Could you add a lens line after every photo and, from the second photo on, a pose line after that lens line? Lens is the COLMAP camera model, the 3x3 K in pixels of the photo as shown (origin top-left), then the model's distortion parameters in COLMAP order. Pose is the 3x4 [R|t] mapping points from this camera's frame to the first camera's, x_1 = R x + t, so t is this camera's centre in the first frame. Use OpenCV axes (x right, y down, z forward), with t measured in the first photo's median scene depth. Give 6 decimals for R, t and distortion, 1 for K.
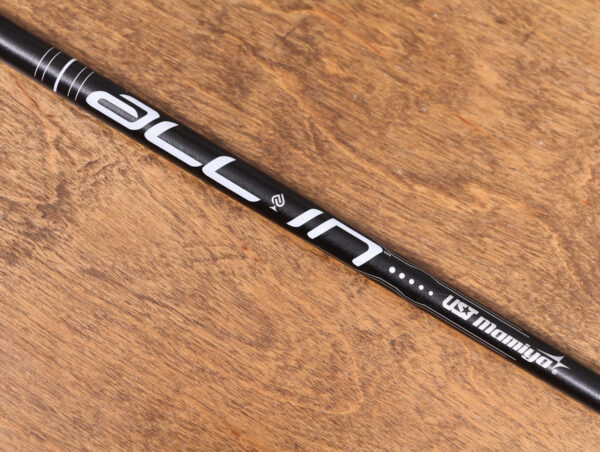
lens RADIAL K [[1045.3, 0, 302.8], [0, 1045.3, 235.2], [0, 0, 1]] dist [0.000655, -0.067485]
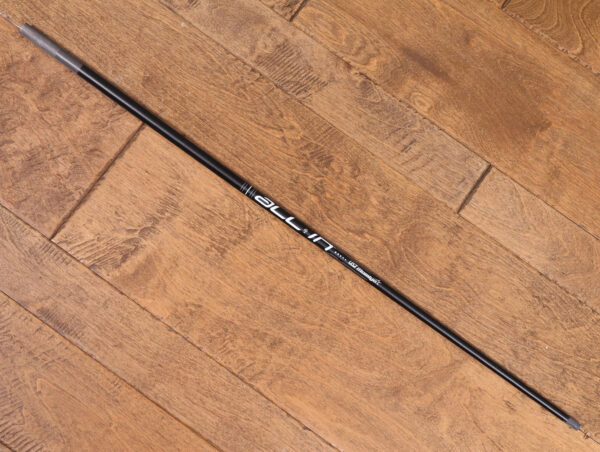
lens RADIAL K [[1032.6, 0, 300.0], [0, 1032.6, 226.0], [0, 0, 1]] dist [-0.001479, -0.039687]
pose [[0.996334, 0.085323, 0.006261, -0.078312], [-0.085360, 0.996333, 0.005872, -0.075306], [-0.005737, -0.006384, 0.999963, -2.421480]]
